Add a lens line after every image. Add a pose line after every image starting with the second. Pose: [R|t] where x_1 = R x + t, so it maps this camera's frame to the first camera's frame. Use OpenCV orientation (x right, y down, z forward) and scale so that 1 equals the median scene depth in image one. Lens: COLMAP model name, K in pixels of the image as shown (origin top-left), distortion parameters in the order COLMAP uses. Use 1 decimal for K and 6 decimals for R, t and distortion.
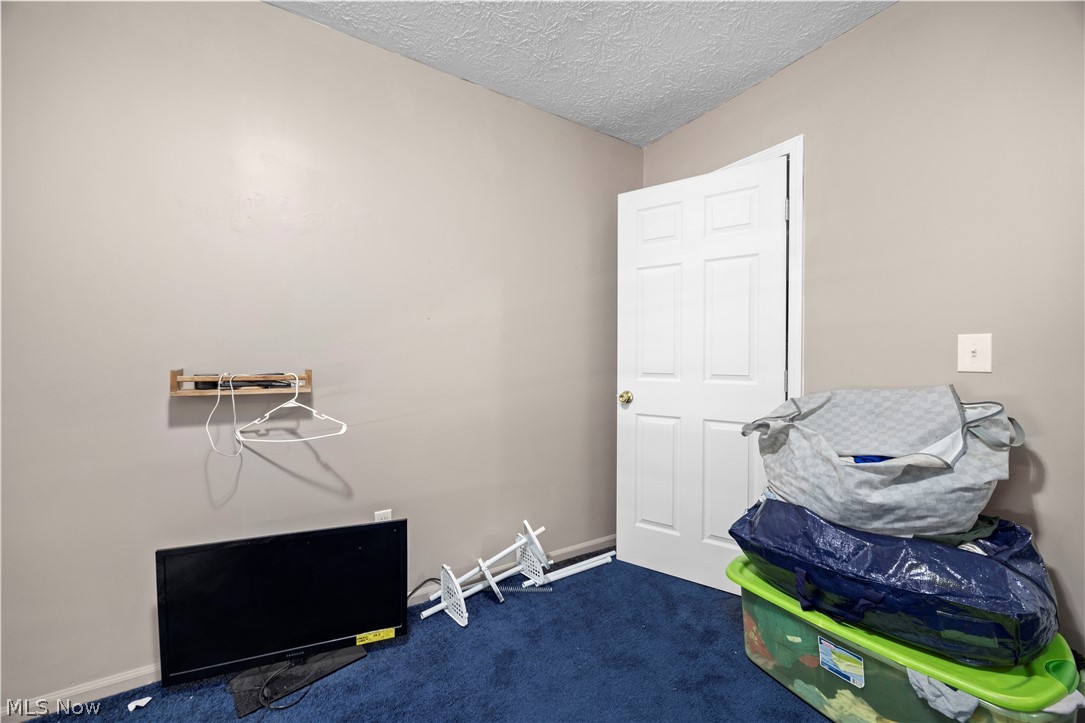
lens RADIAL K [[429.7, 0, 546.4], [0, 429.7, 361.2], [0, 0, 1]] dist [-0.002039, -0.000165]
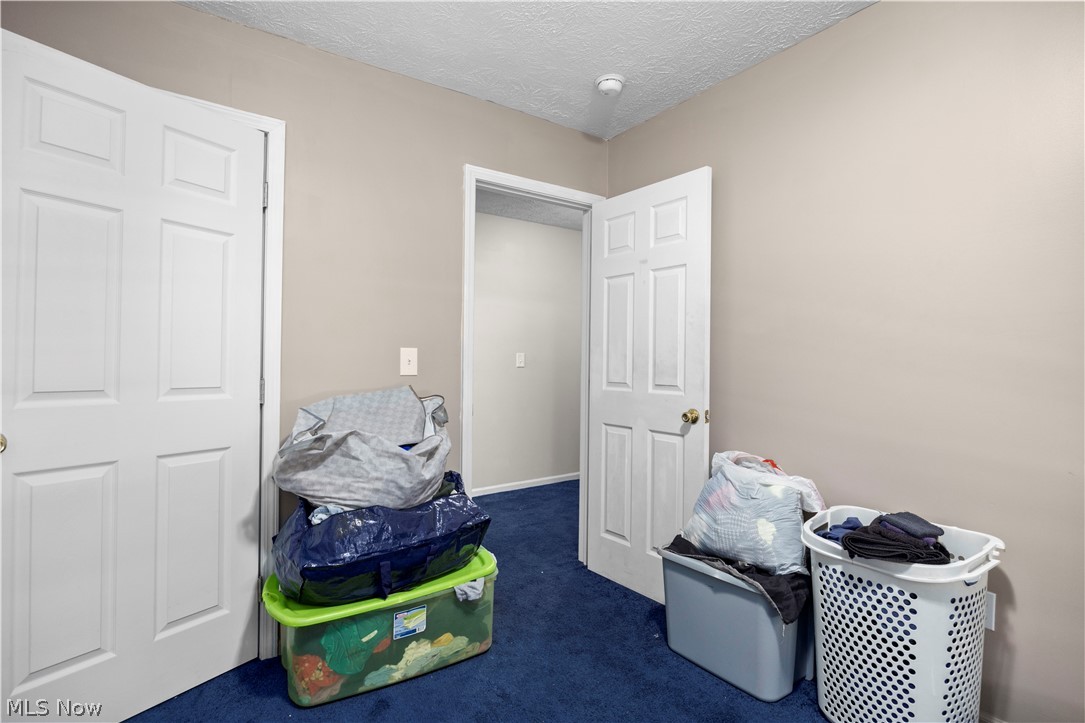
lens RADIAL K [[550.8, 0, 545.2], [0, 550.8, 361.9], [0, 0, 1]] dist [0.001616, -0.000137]
pose [[-0.088800, 0.002019, 0.996047, -0.802758], [-0.000328, 0.999998, -0.002056, -0.014171], [-0.996049, -0.000509, -0.088799, 0.706471]]
